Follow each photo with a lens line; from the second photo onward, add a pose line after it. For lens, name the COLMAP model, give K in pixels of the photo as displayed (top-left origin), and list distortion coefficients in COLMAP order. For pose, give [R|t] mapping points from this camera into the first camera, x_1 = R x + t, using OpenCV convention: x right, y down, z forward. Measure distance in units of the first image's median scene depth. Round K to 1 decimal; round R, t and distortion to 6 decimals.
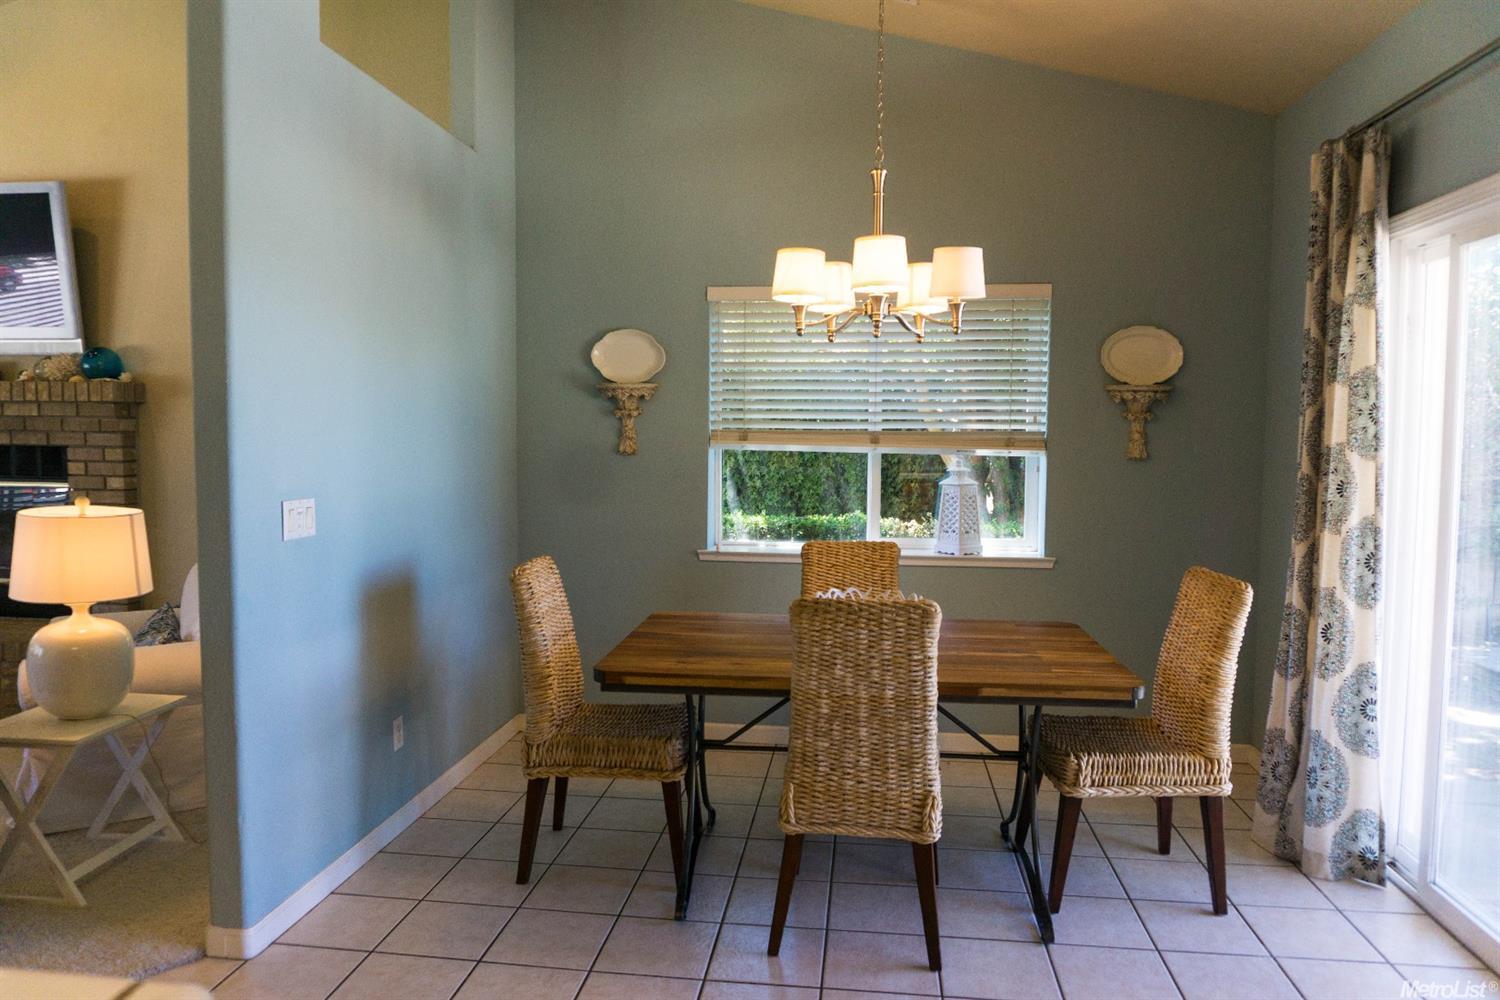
lens RADIAL K [[980.8, 0, 750.0], [0, 980.8, 500.0], [0, 0, 1]] dist [-0.035086, 0.001292]
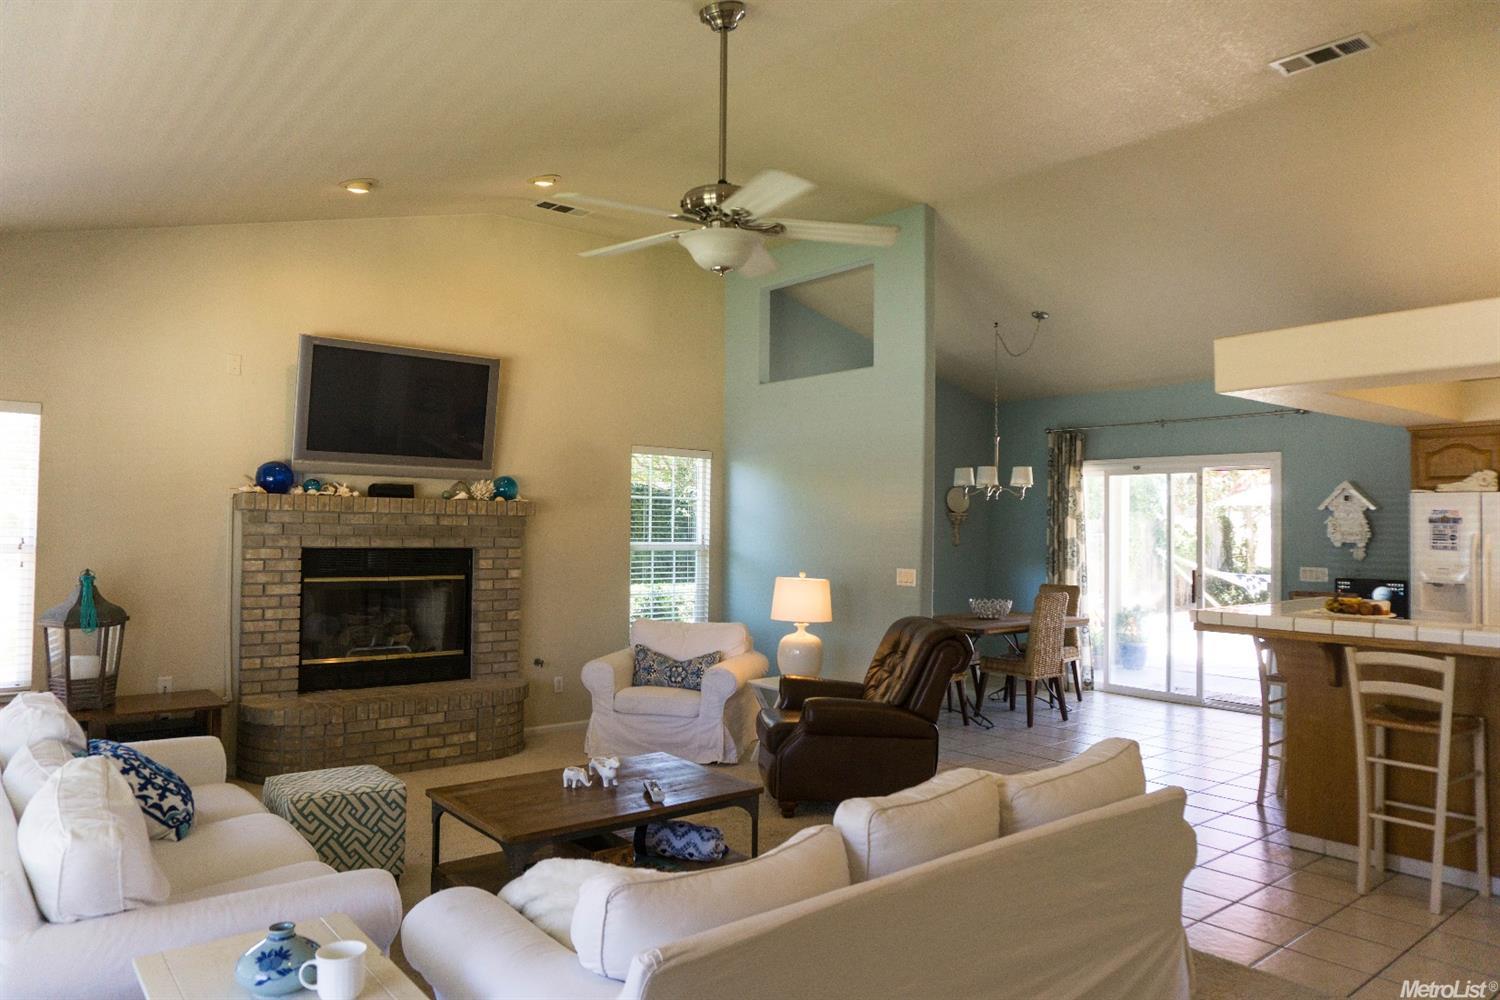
lens RADIAL K [[980.8, 0, 750.0], [0, 980.8, 500.0], [0, 0, 1]] dist [-0.035086, 0.001292]
pose [[0.702783, 0.015292, 0.711240, -1.434042], [0.043983, 0.996922, -0.064894, -0.016922], [-0.710043, 0.076888, 0.699948, -0.240561]]
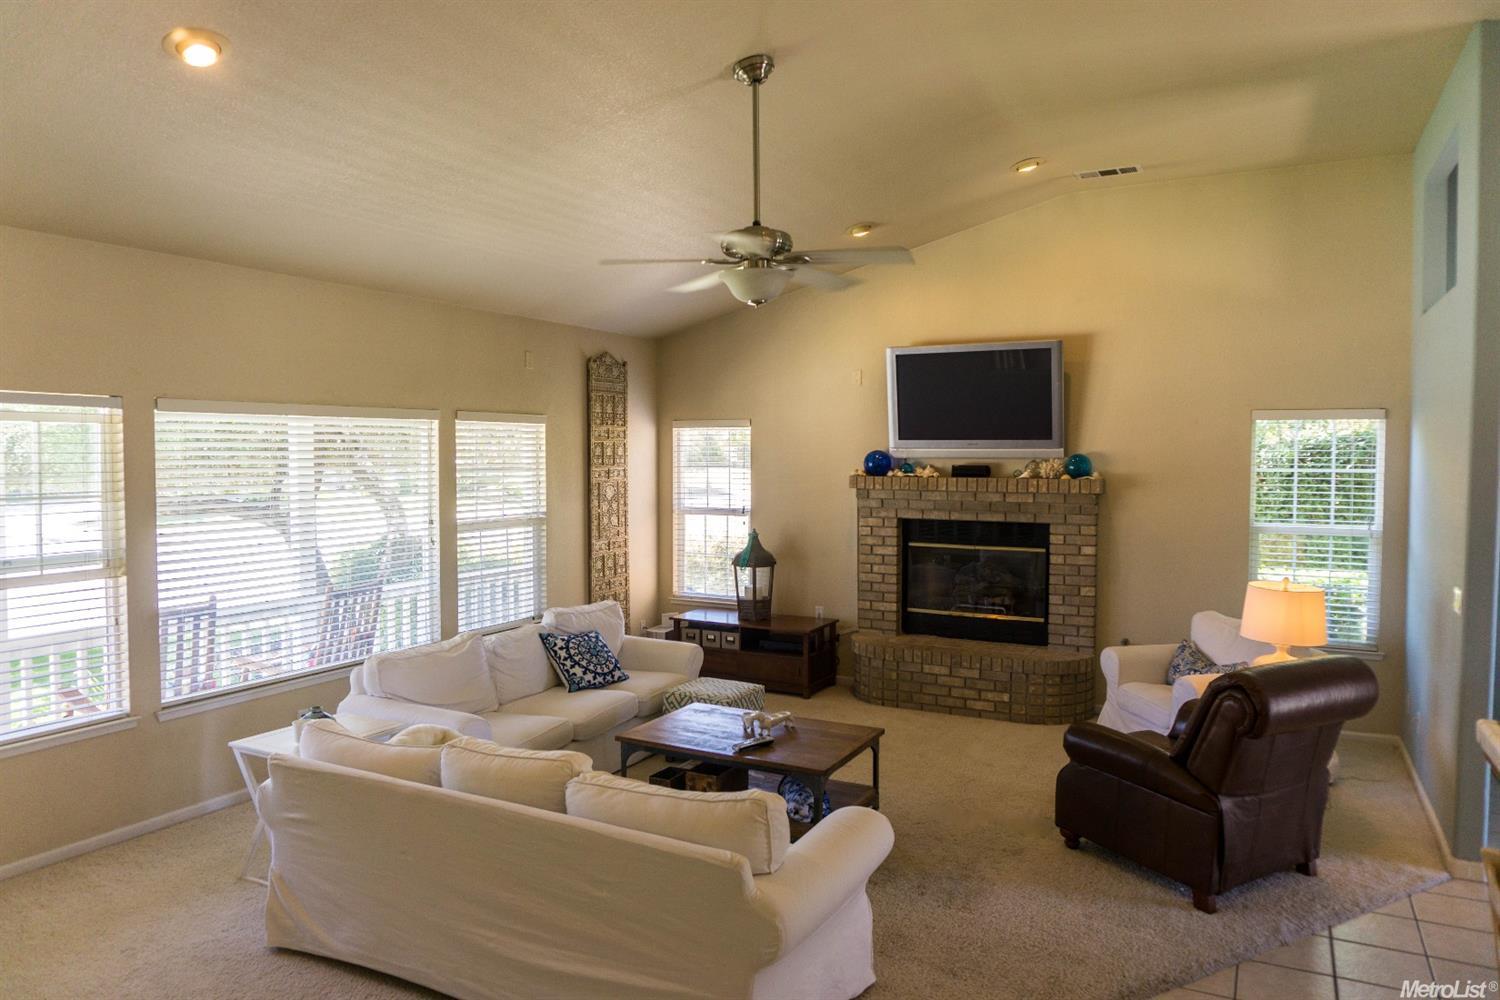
lens RADIAL K [[980.8, 0, 750.0], [0, 980.8, 500.0], [0, 0, 1]] dist [-0.035086, 0.001292]
pose [[0.926748, 0.003884, -0.375664, -0.582978], [-0.012766, 0.999695, -0.021157, -0.055049], [0.375467, 0.024403, 0.926514, -0.503492]]
